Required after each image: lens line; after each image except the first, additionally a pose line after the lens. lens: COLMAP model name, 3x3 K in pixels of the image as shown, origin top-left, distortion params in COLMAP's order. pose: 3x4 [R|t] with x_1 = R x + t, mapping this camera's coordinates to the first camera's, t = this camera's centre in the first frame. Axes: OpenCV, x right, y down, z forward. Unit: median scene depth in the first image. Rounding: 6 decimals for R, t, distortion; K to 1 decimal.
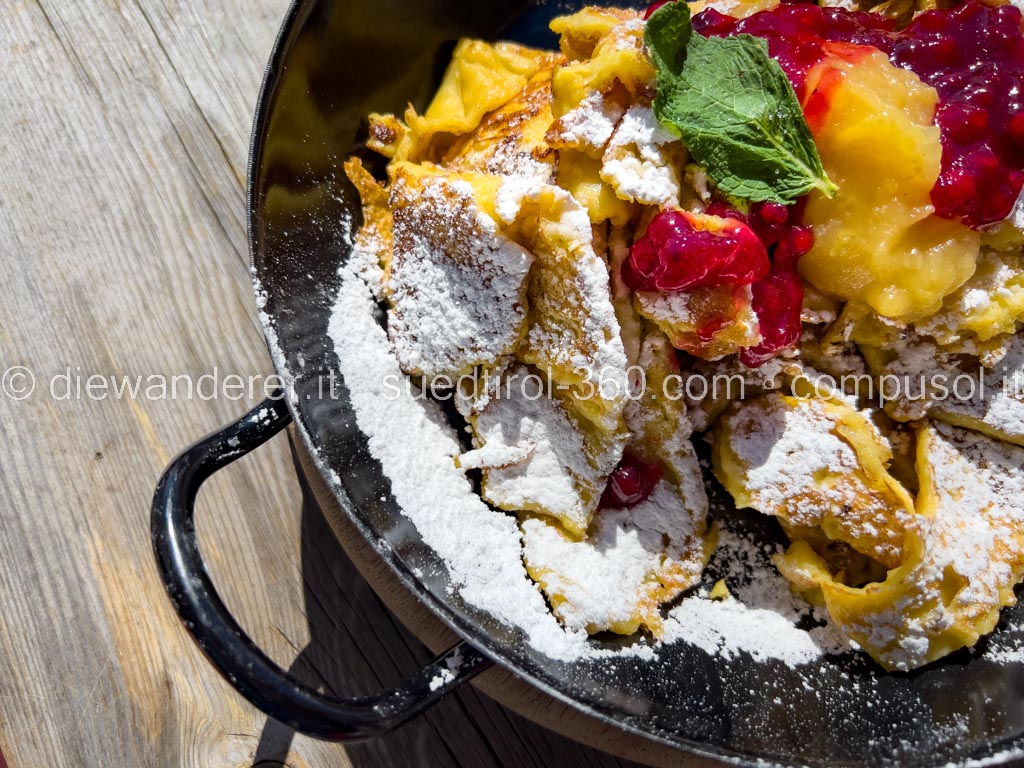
lens RADIAL K [[684.7, 0, 511.7], [0, 684.7, 383.6], [0, 0, 1]] dist [0.024132, 0.000856]
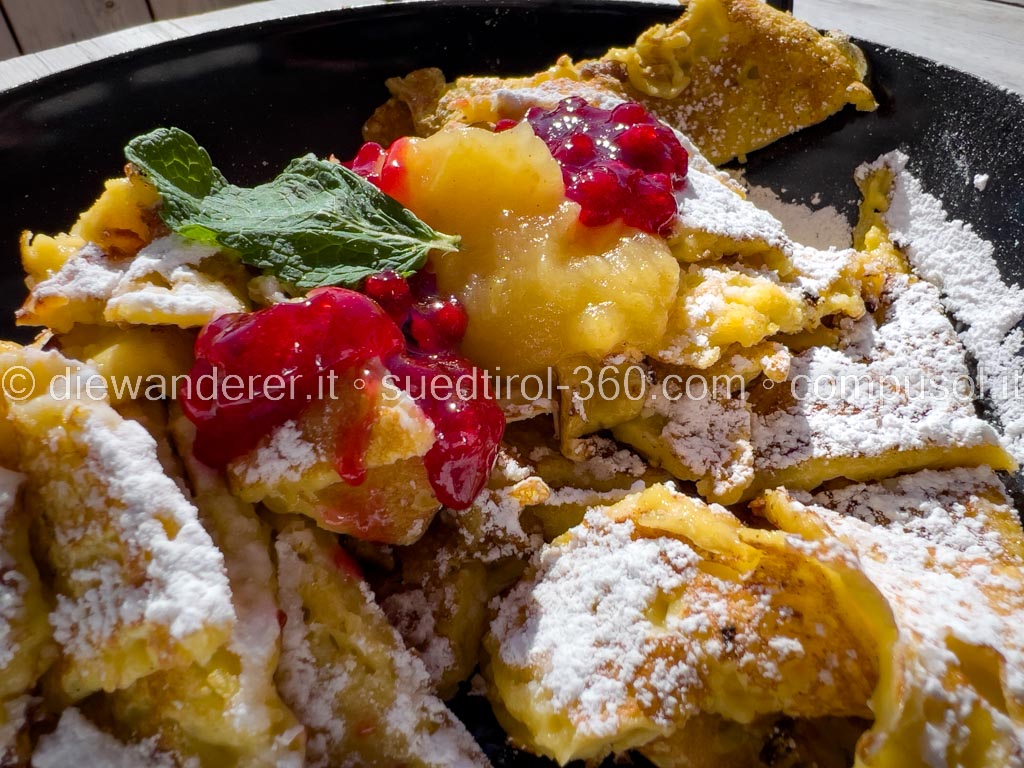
lens RADIAL K [[778.5, 0, 512.5], [0, 778.5, 383.7], [0, 0, 1]] dist [-0.009453, 0.004339]
pose [[0.897214, -0.280363, 0.341179, 0.201572], [0.431231, 0.722671, -0.540173, 0.278271], [-0.095116, 0.631777, 0.769292, 0.459625]]
